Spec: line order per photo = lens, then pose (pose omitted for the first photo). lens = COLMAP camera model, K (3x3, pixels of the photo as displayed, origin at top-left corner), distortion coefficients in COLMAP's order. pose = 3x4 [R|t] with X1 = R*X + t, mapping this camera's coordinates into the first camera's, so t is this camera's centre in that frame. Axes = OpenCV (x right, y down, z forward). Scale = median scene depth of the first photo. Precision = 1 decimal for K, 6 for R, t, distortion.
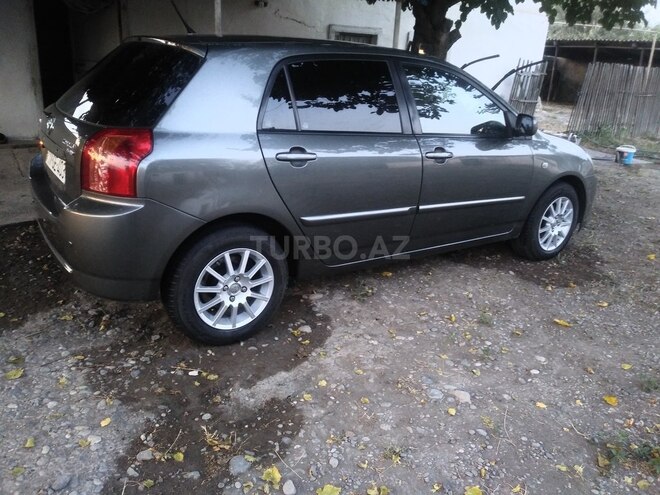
lens RADIAL K [[525.0, 0, 332.3], [0, 525.0, 244.9], [0, 0, 1]] dist [0.030147, -0.060523]
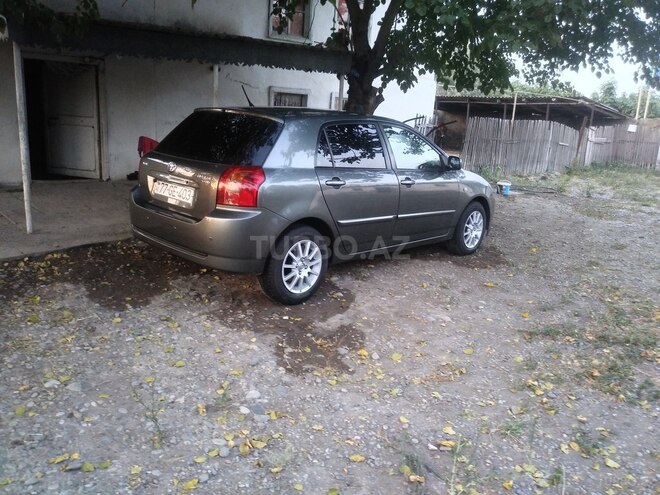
lens RADIAL K [[525.0, 0, 331.9], [0, 525.0, 245.0], [0, 0, 1]] dist [0.030147, -0.060523]
pose [[0.978641, -0.043654, 0.200887, -0.396372], [0.060301, 0.995167, -0.077504, 0.141734], [-0.196532, 0.087962, 0.976544, -0.542409]]
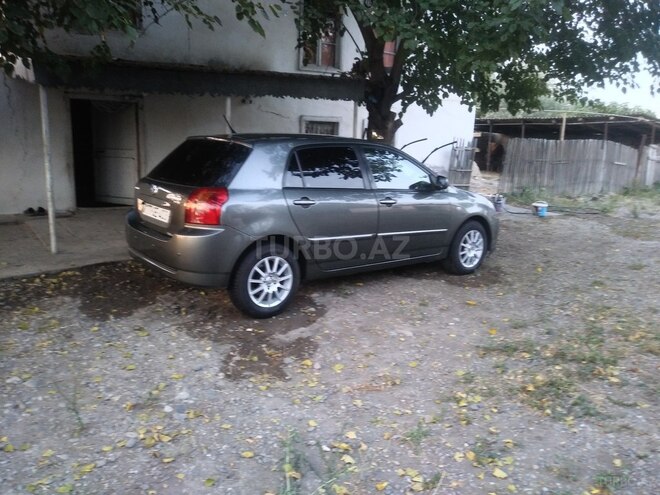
lens RADIAL K [[525.0, 0, 332.7], [0, 525.0, 243.2], [0, 0, 1]] dist [0.030147, -0.060523]
pose [[0.996712, -0.038938, 0.071063, -0.098029], [0.048534, 0.989139, -0.138742, 0.196065], [-0.064889, 0.141734, 0.987776, -0.645719]]
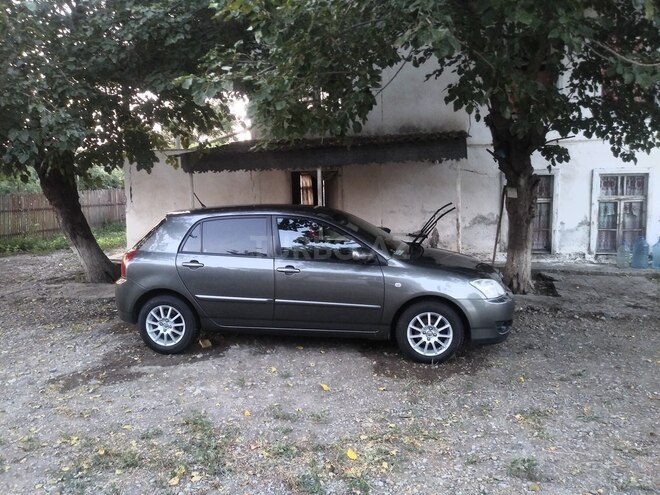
lens RADIAL K [[525.0, 0, 329.0], [0, 525.0, 250.1], [0, 0, 1]] dist [0.030147, -0.060523]
pose [[0.733973, 0.022097, -0.678819, 1.649273], [-0.174735, 0.971971, -0.157293, 0.007108], [0.656316, 0.234062, 0.717261, -0.142139]]
